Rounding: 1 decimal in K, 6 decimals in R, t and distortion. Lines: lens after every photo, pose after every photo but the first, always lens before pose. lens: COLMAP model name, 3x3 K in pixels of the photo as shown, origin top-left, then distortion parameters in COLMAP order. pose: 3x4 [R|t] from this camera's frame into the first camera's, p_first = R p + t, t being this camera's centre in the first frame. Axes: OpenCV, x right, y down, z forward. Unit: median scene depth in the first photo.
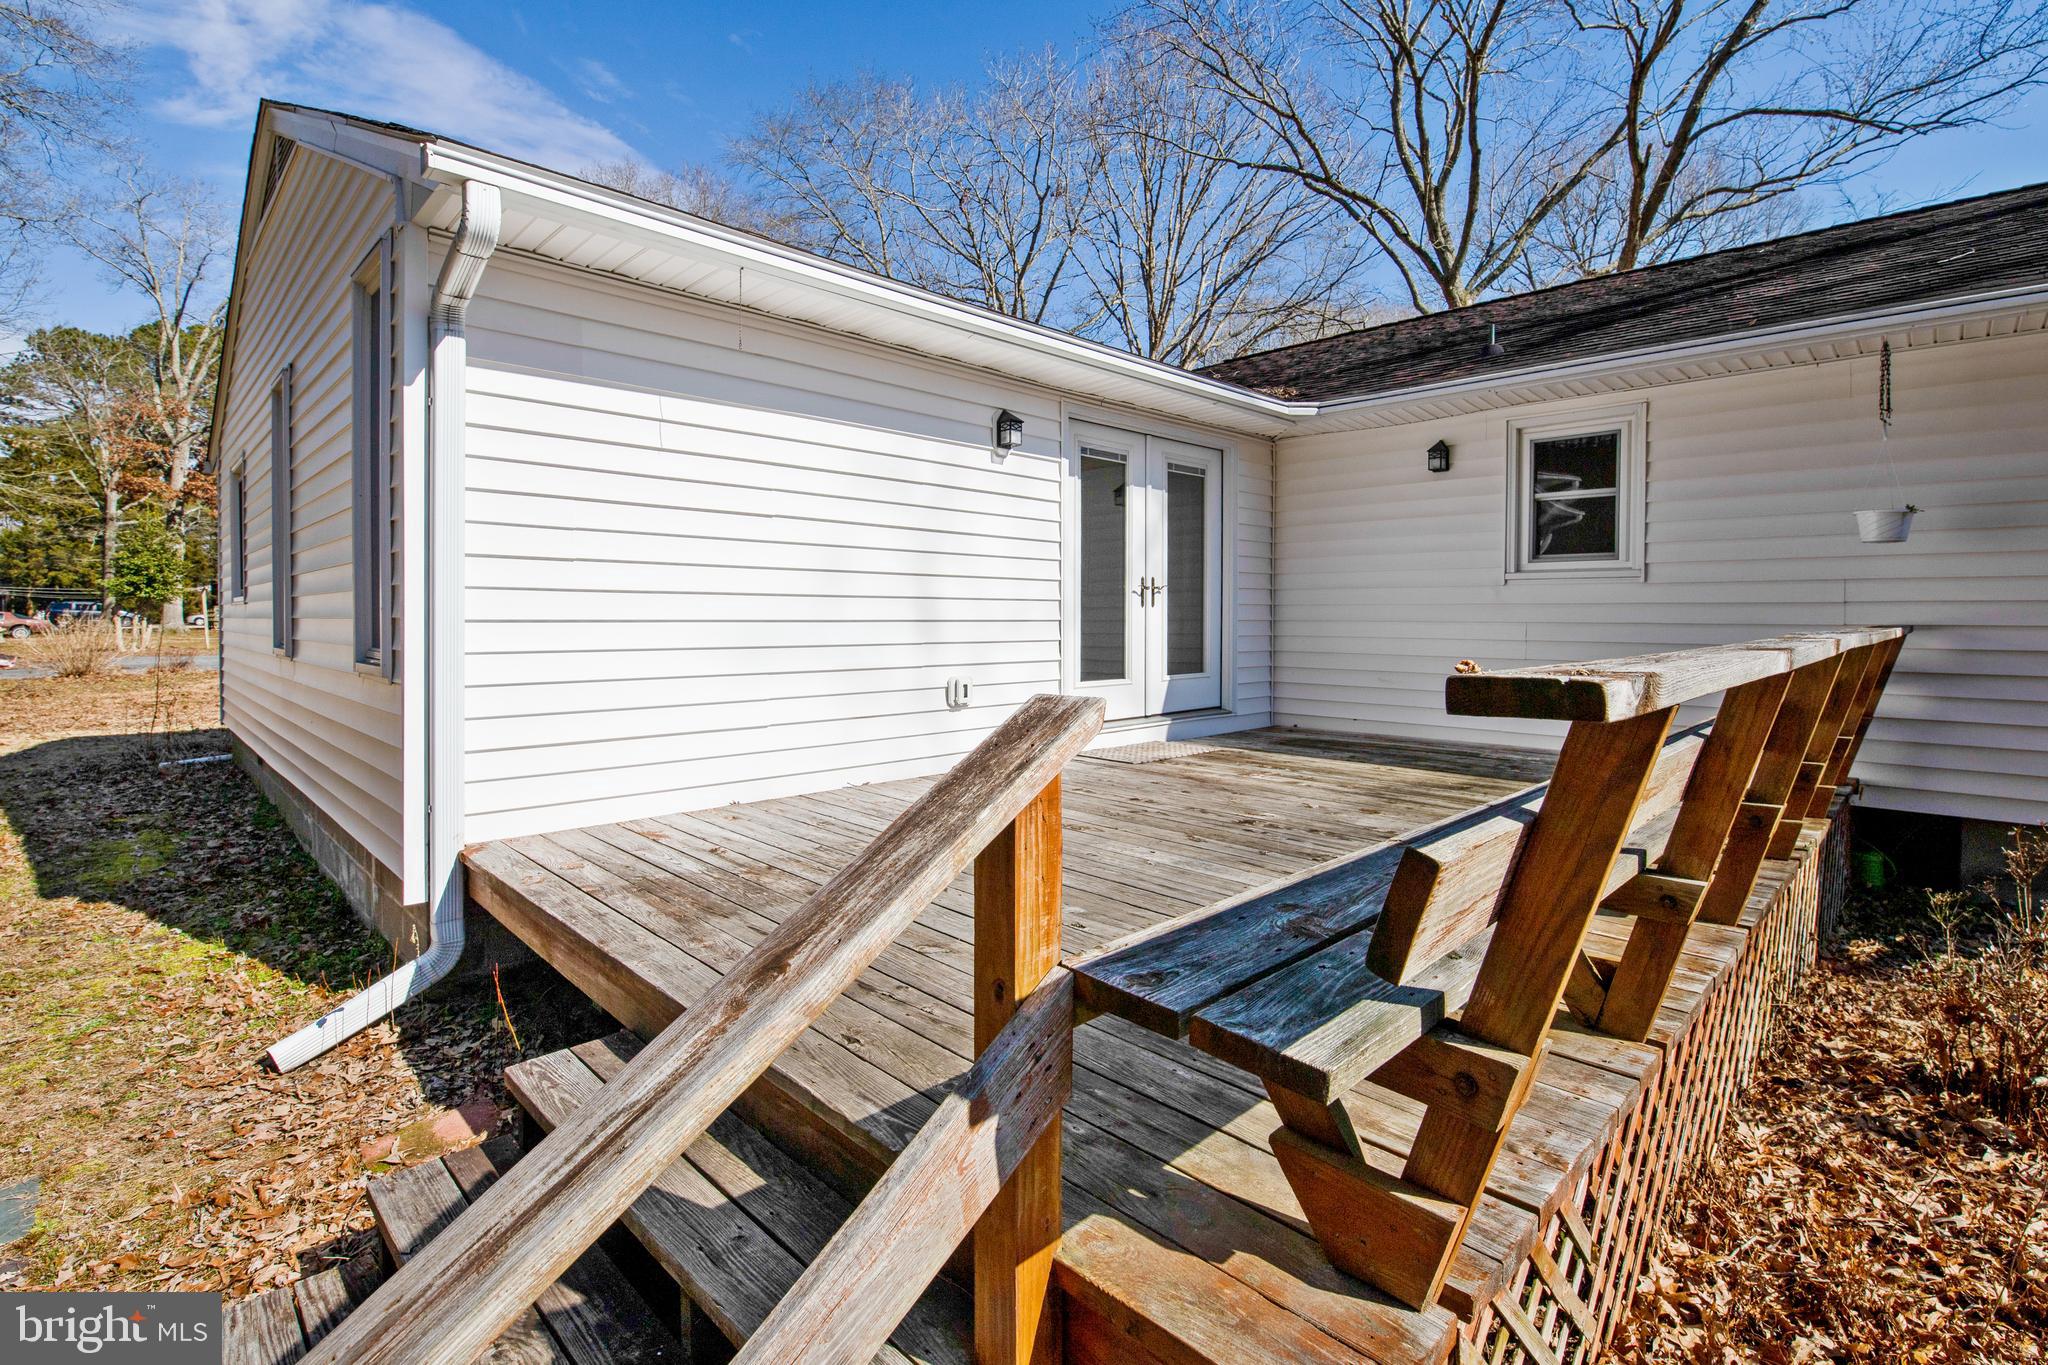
lens RADIAL K [[953.8, 0, 1029.5], [0, 953.8, 643.3], [0, 0, 1]] dist [-0.027711, -0.000130]
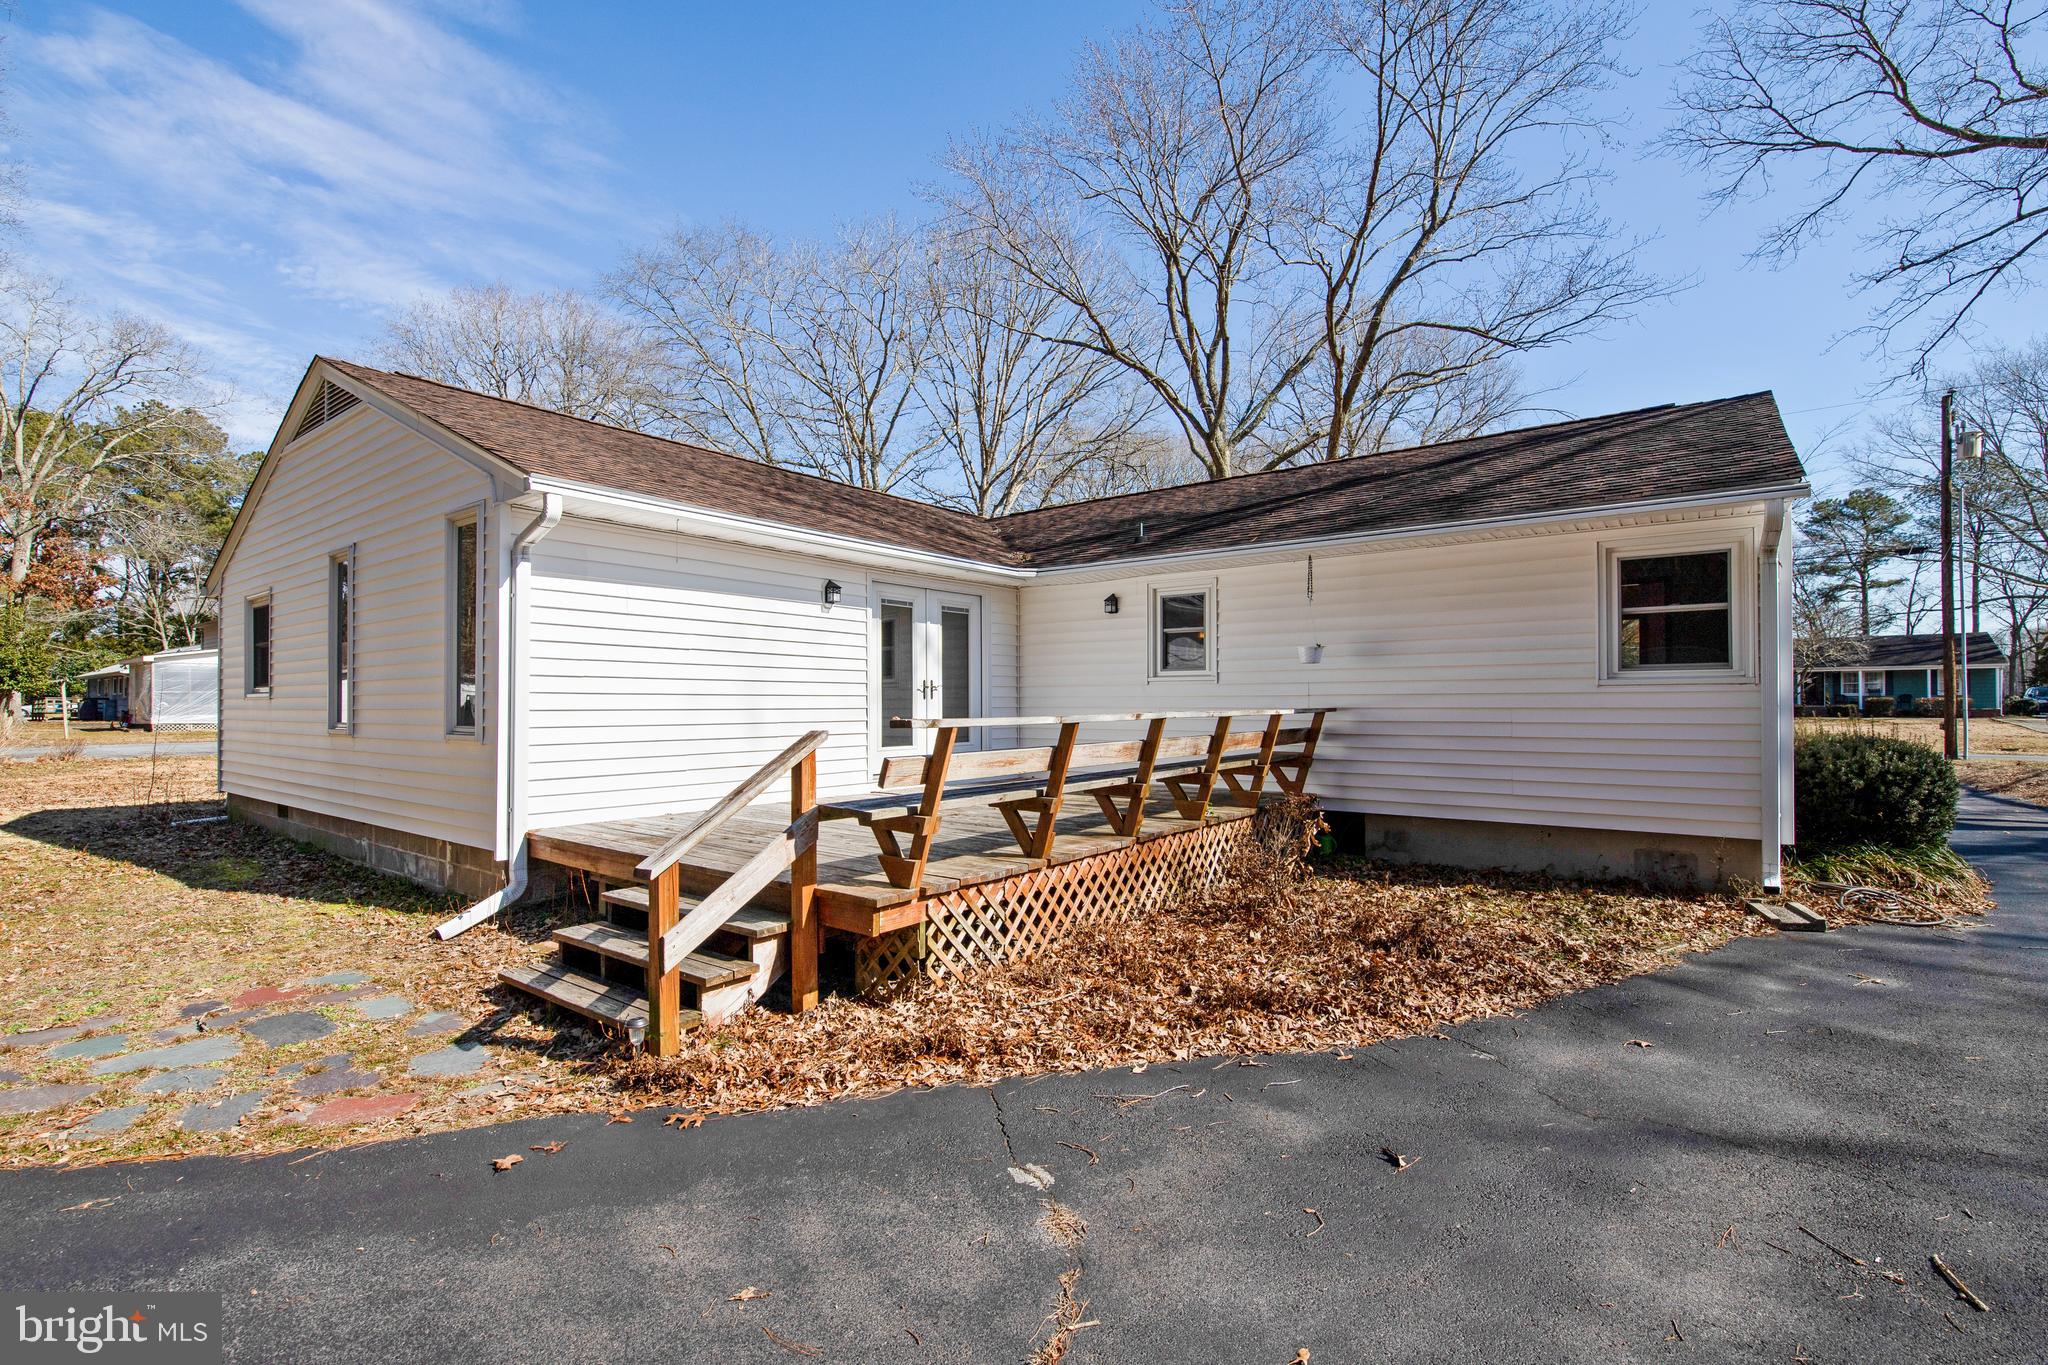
lens RADIAL K [[922.5, 0, 1026.2], [0, 922.5, 703.0], [0, 0, 1]] dist [-0.019971, -0.000401]
pose [[0.989042, -0.004458, 0.147564, 0.052932], [0.008720, 0.999563, -0.028250, 0.010189], [-0.147374, 0.029227, 0.988649, -0.443185]]
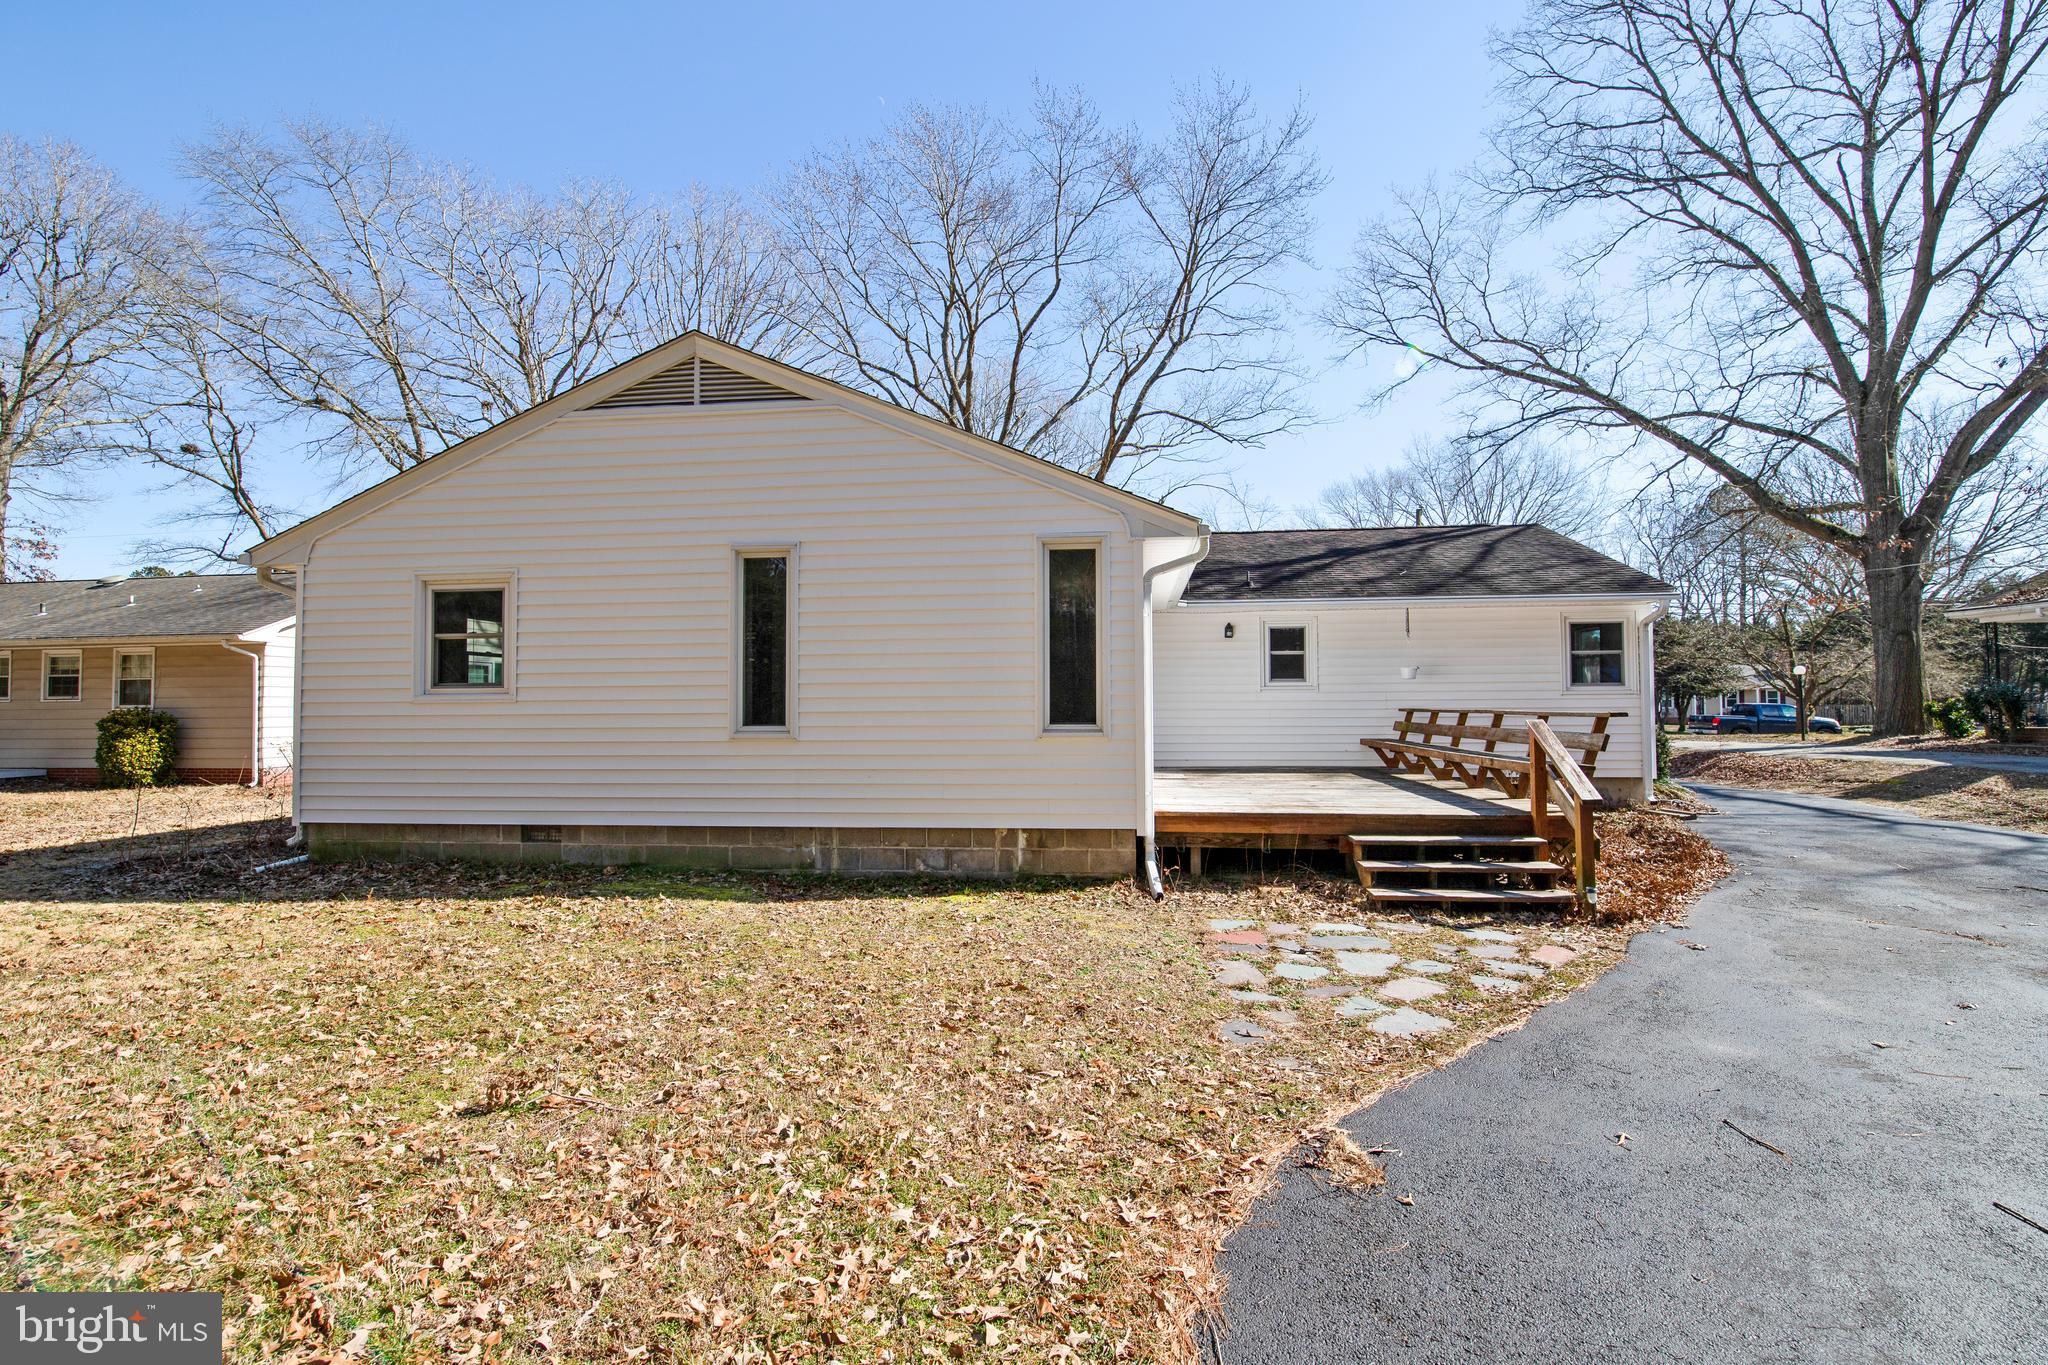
lens RADIAL K [[922.5, 0, 1026.2], [0, 922.5, 703.0], [0, 0, 1]] dist [-0.019971, -0.000401]
pose [[0.767798, 0.002509, 0.640687, -1.063831], [0.024256, 0.999162, -0.032981, 0.016946], [-0.640233, 0.040863, 0.767093, -0.237414]]
